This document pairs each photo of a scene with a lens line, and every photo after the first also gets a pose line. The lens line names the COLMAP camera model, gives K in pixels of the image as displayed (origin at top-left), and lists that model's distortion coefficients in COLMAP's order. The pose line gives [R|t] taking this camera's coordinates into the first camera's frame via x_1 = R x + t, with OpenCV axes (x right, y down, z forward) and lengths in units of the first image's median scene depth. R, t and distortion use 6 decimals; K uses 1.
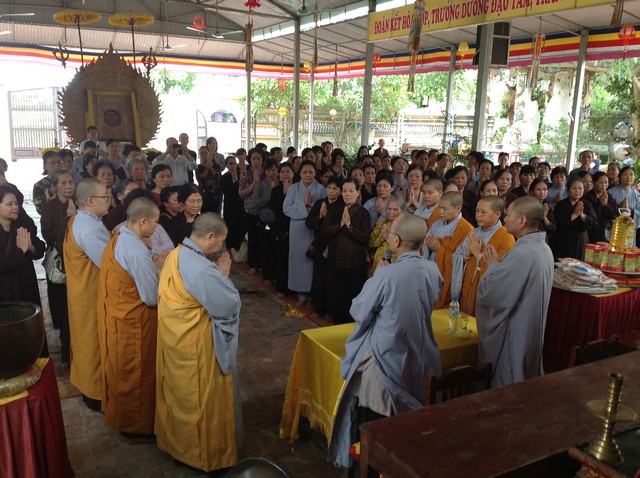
lens RADIAL K [[610.9, 0, 320.0], [0, 610.9, 239.0], [0, 0, 1]] dist [0.170868, -0.379335]
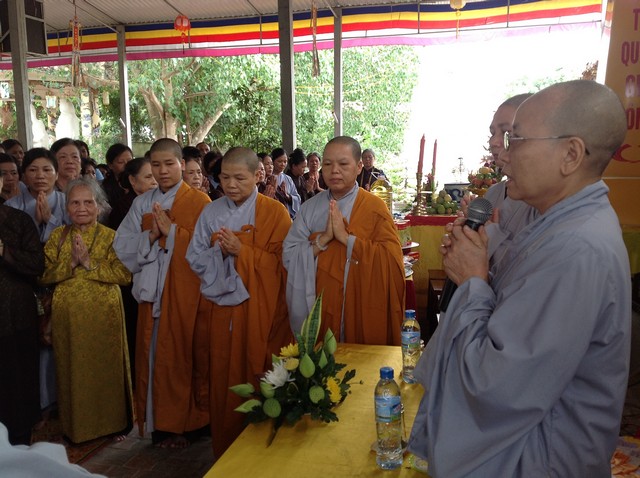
lens RADIAL K [[610.9, 0, 320.0], [0, 610.9, 239.0], [0, 0, 1]] dist [0.170868, -0.379335]
pose [[0.690559, -0.137059, 0.710172, -0.039946], [0.179284, 0.983675, 0.015510, 0.003117], [-0.700704, 0.116612, 0.703858, 0.148323]]
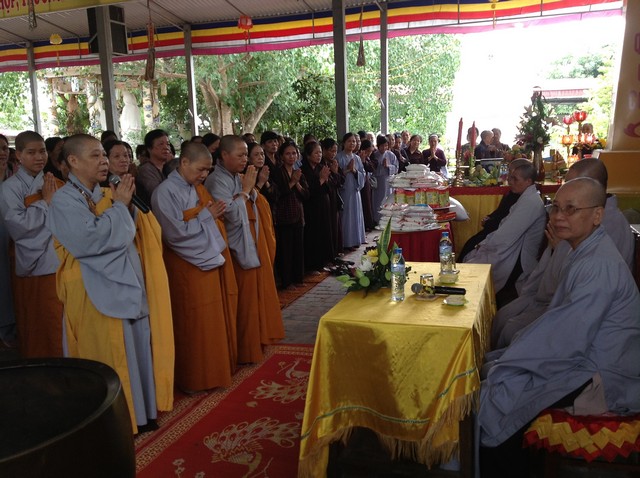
lens RADIAL K [[610.9, 0, 320.0], [0, 610.9, 239.0], [0, 0, 1]] dist [0.170868, -0.379335]
pose [[0.735664, -0.161700, 0.657763, -0.092977], [0.191298, 0.981154, 0.027246, 0.010446], [-0.649772, 0.105784, 0.752732, 0.108617]]
